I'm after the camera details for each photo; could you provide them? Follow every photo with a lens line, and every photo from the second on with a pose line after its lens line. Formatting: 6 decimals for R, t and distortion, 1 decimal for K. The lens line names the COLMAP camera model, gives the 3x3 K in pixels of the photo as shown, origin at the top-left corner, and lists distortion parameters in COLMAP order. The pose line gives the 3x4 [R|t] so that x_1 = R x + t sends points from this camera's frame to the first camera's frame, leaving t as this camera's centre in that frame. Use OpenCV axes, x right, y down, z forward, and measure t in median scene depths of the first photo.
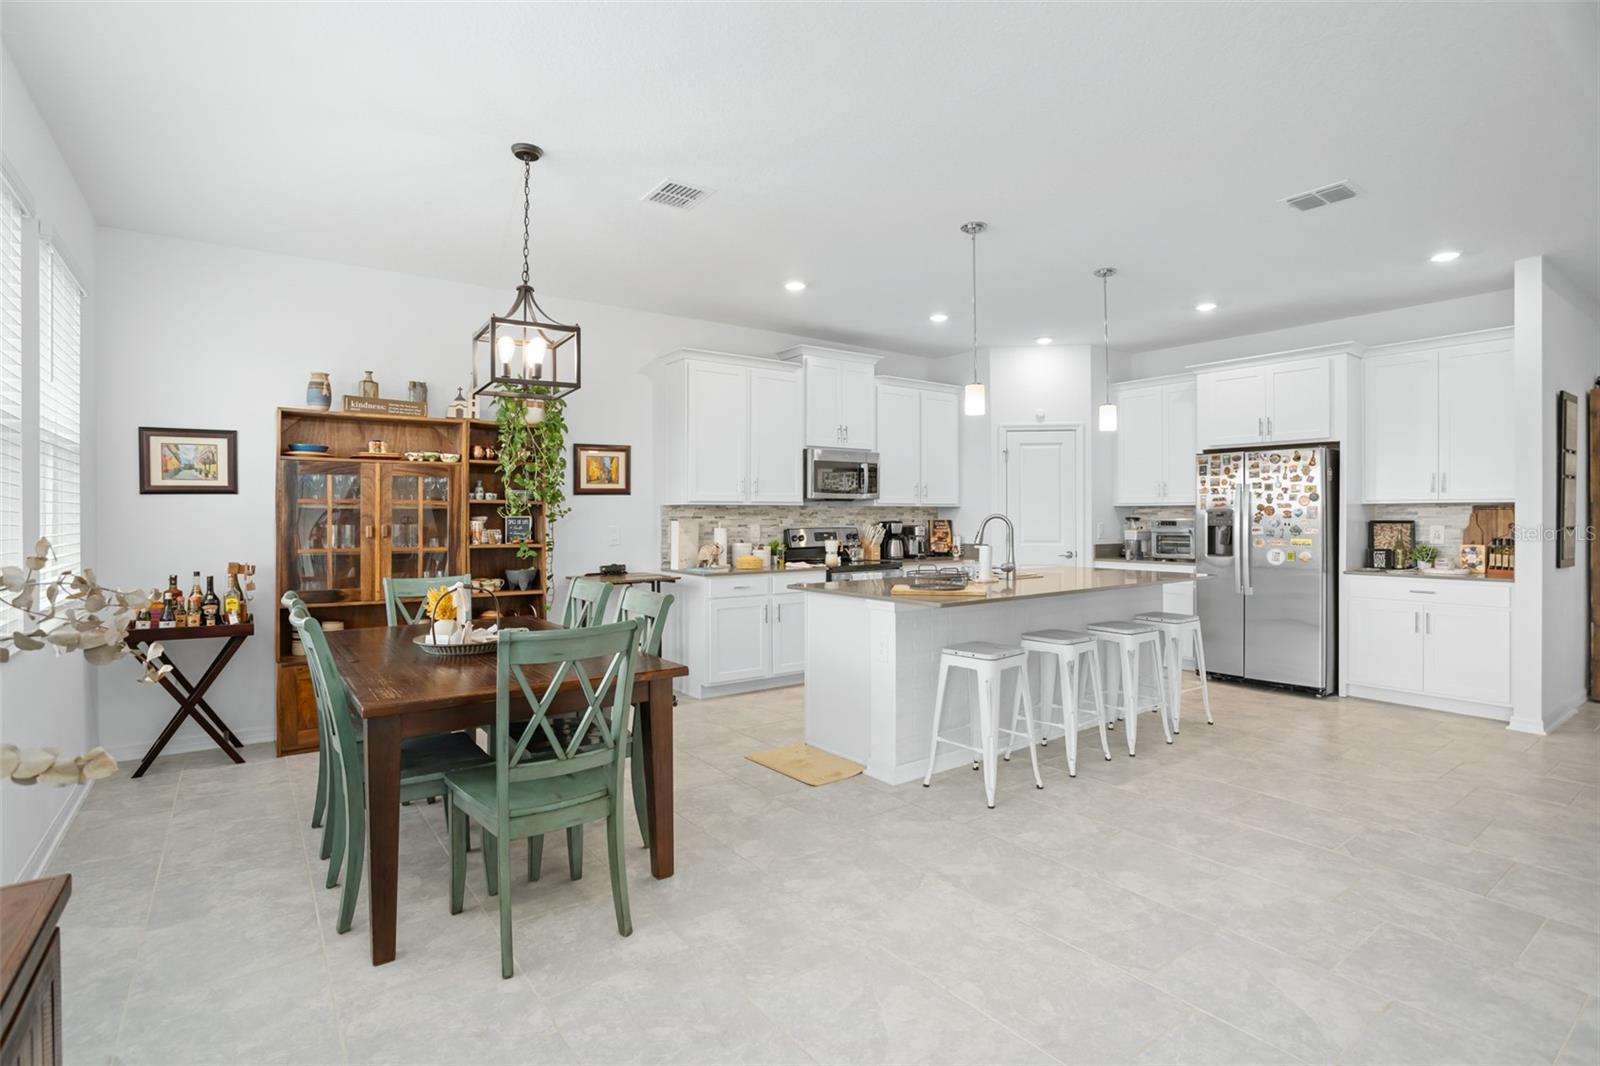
lens RADIAL K [[784.9, 0, 797.0], [0, 784.9, 519.2], [0, 0, 1]] dist [-0.064490, 0.030609]
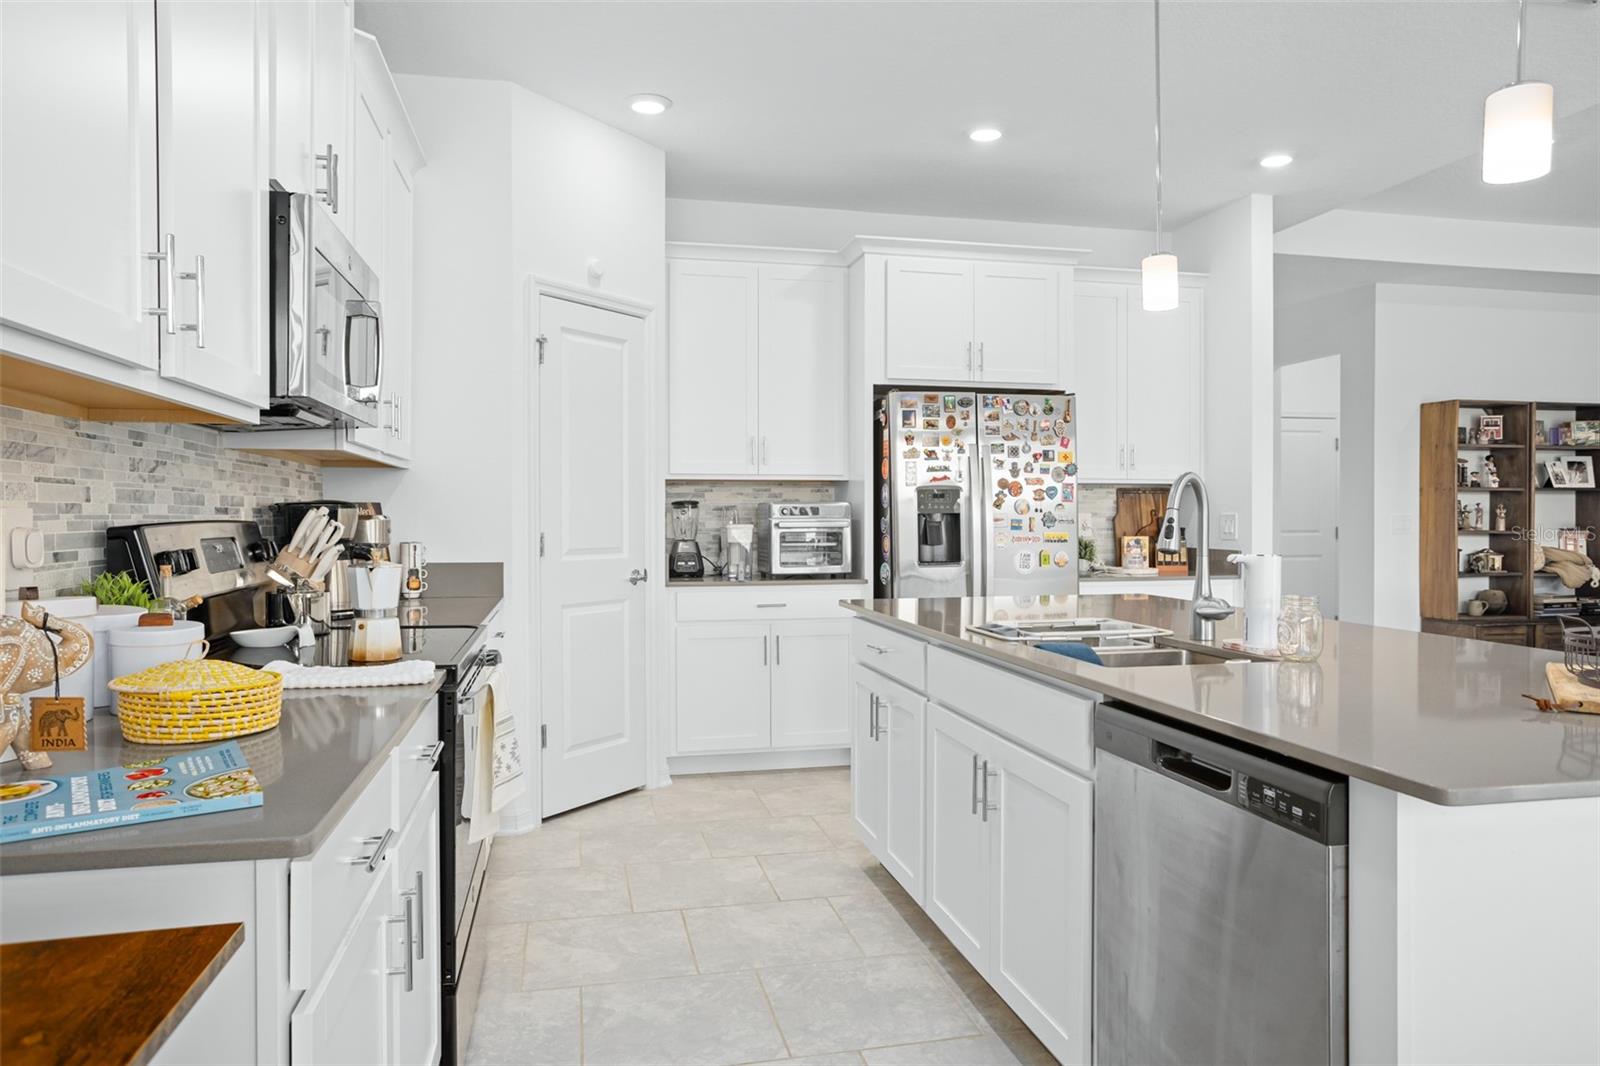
lens RADIAL K [[1136.9, 0, 826.1], [0, 1136.9, 526.5], [0, 0, 1]] dist [0.001252, -0.000429]
pose [[0.374423, -0.008225, 0.927221, -0.305687], [0.001405, 0.999965, 0.008303, 0.011634], [-0.927257, -0.001806, 0.374422, 0.769144]]
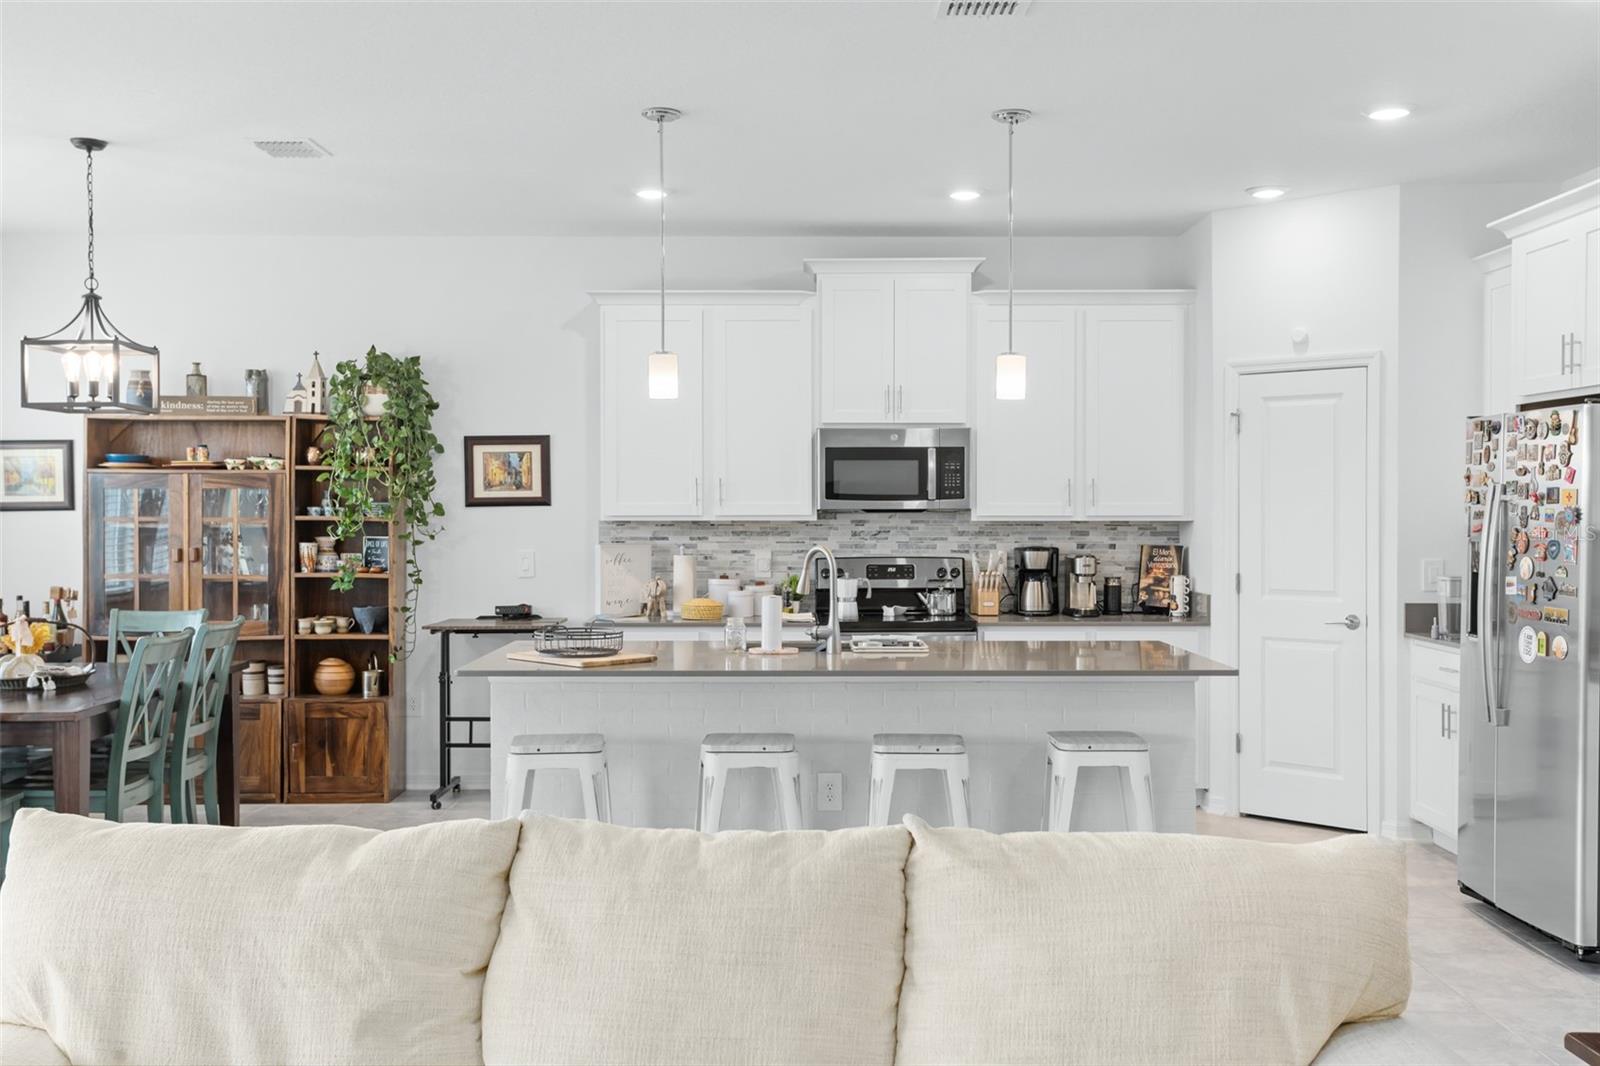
lens RADIAL K [[1626.4, 0, 765.8], [0, 1626.4, 532.1], [0, 0, 1]] dist [0.050651, 0.003461]
pose [[0.806425, 0.010055, -0.591251, 0.801846], [-0.004380, 0.999930, 0.011032, -0.024573], [0.591321, -0.006307, 0.806412, -0.054031]]
